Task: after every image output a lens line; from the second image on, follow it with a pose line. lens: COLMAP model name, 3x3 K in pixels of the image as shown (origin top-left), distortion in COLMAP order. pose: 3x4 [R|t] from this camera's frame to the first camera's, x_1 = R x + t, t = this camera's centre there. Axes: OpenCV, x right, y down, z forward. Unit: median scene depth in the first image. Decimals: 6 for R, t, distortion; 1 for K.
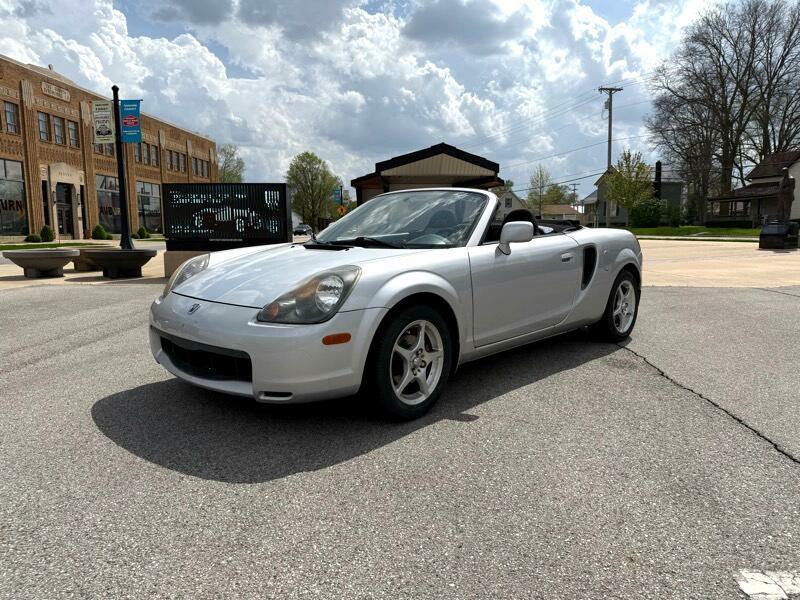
lens RADIAL K [[576.1, 0, 400.0], [0, 576.1, 300.0], [0, 0, 1]] dist [0.027232, -0.031098]
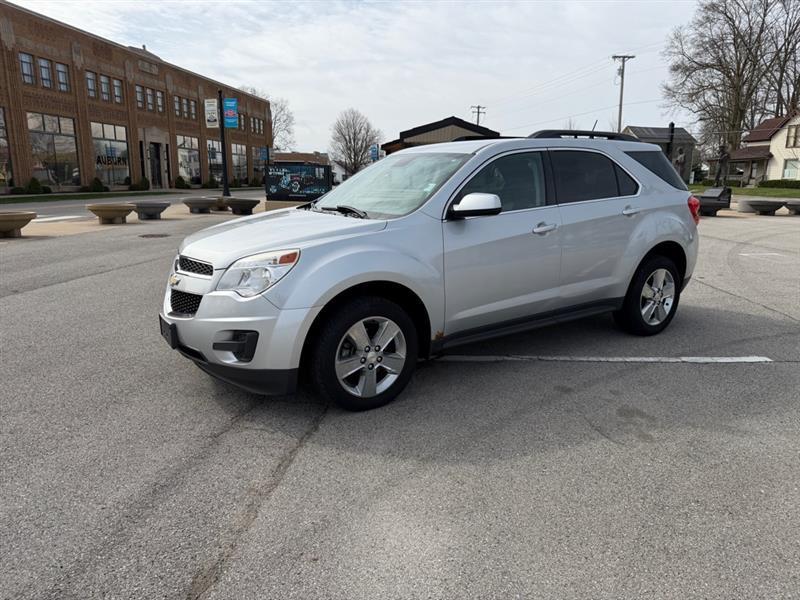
lens RADIAL K [[571.2, 0, 390.9], [0, 571.2, 301.0], [0, 0, 1]] dist [0.020285, -0.032499]
pose [[0.995645, 0.033094, -0.087151, 0.049927], [-0.025425, 0.995824, 0.087686, 0.018619], [0.089689, -0.085088, 0.992329, -0.231381]]
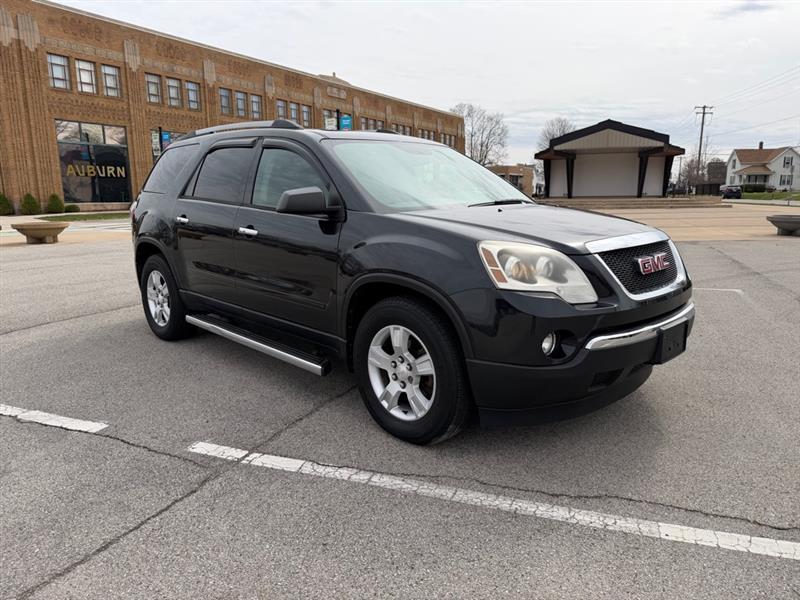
lens RADIAL K [[561.4, 0, 389.2], [0, 561.4, 305.5], [0, 0, 1]] dist [0.033653, -0.047673]
pose [[0.882712, 0.095108, -0.460188, 0.193806], [-0.058561, 0.993934, 0.093090, 0.009801], [0.466250, -0.055223, 0.882928, -0.159628]]
